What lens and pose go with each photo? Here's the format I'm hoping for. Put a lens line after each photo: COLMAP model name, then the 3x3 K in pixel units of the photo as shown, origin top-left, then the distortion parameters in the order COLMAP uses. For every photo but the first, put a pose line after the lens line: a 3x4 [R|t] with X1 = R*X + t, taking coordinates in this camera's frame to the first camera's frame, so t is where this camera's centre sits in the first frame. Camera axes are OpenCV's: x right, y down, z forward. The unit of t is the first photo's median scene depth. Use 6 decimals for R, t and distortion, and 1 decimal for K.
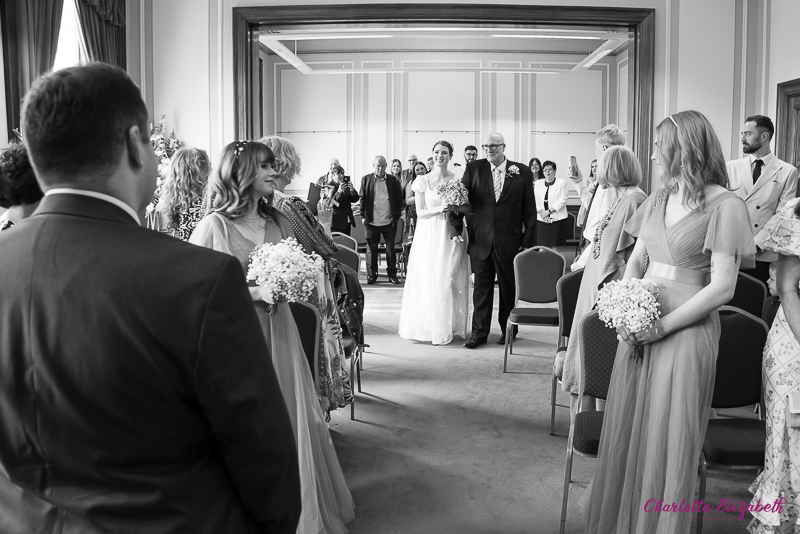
lens RADIAL K [[796.5, 0, 400.0], [0, 796.5, 267.0], [0, 0, 1]] dist [-0.170384, 0.008461]
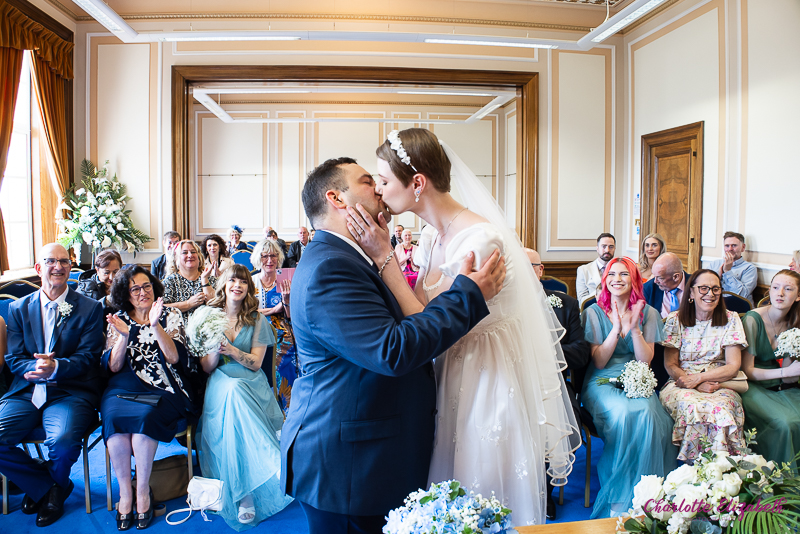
lens RADIAL K [[796.5, 0, 400.0], [0, 796.5, 267.0], [0, 0, 1]] dist [-0.170384, 0.008461]
pose [[0.990612, -0.008997, 0.136408, -0.041996], [0.015957, 0.998621, -0.050016, 0.017753], [-0.135769, 0.051723, 0.989389, -0.137163]]
